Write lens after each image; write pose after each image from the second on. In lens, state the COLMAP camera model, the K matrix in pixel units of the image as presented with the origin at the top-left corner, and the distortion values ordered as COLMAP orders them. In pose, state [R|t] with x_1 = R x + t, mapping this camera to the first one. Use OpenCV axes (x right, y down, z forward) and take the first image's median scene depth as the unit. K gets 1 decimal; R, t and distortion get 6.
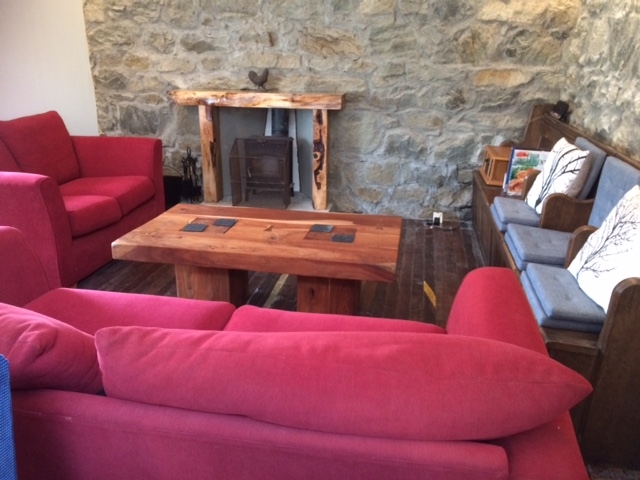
lens RADIAL K [[549.7, 0, 318.7], [0, 549.7, 241.8], [0, 0, 1]] dist [0.066814, -0.056233]
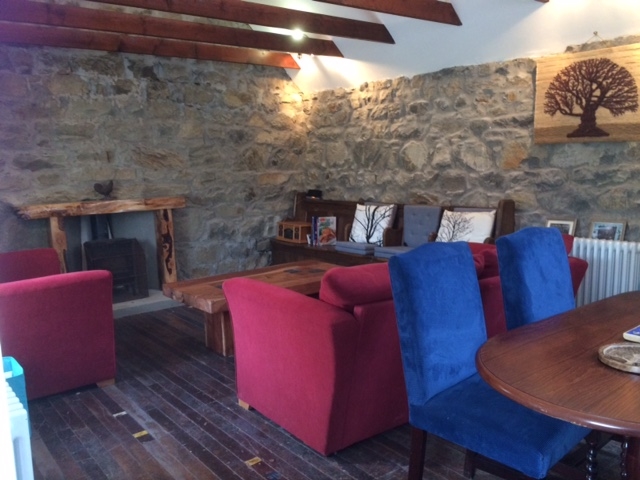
lens RADIAL K [[549.7, 0, 317.9], [0, 549.7, 242.0], [0, 0, 1]] dist [0.066814, -0.056233]
pose [[0.655624, -0.130996, 0.743638, -0.697246], [0.284024, 0.955294, -0.082127, 0.028211], [-0.699634, 0.265055, 0.663519, -0.039595]]
